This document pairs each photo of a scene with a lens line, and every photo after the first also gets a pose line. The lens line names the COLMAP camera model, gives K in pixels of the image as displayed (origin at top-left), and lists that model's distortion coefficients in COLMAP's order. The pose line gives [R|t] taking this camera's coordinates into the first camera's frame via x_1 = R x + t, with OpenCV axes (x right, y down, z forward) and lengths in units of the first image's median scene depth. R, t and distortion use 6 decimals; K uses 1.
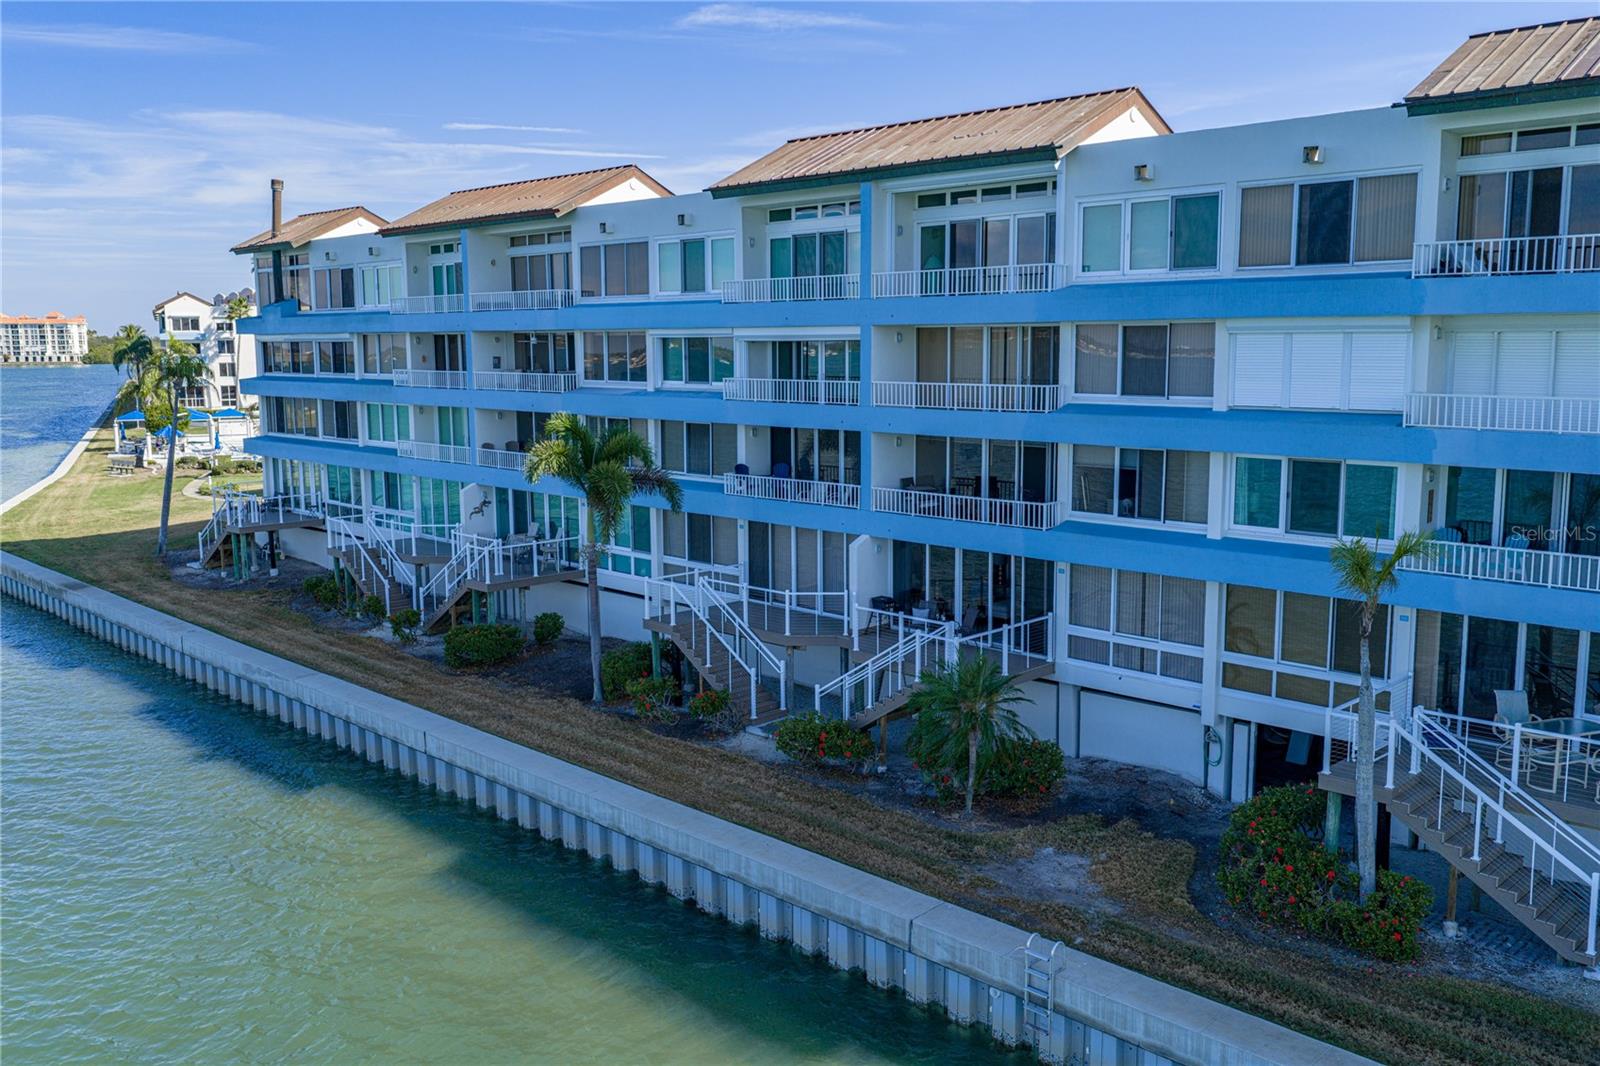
lens RADIAL K [[1420.4, 0, 801.0], [0, 1420.4, 504.7], [0, 0, 1]] dist [-0.008661, -0.000274]
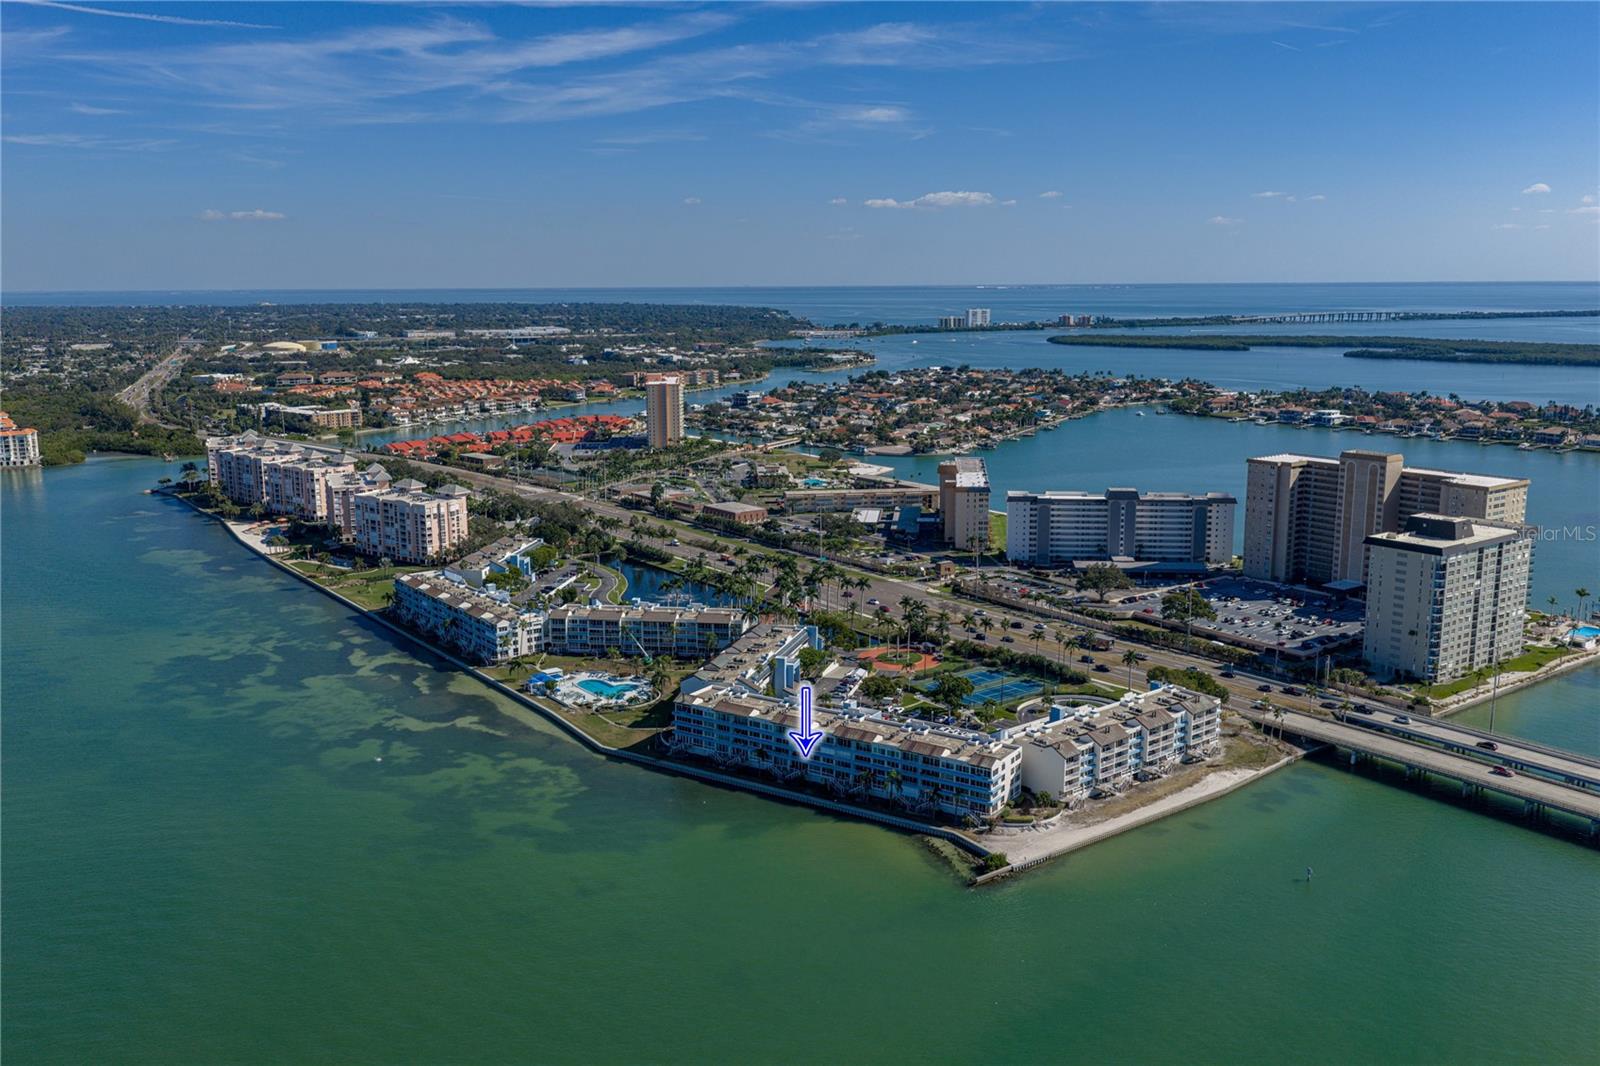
lens RADIAL K [[1340.3, 0, 800.0], [0, 1340.3, 533.0], [0, 0, 1]] dist [0.010750, -0.006287]
pose [[0.977478, -0.038178, 0.207556, -1.306581], [0.025637, 0.997698, 0.062783, -1.586050], [-0.209475, -0.056048, 0.976206, -5.961982]]
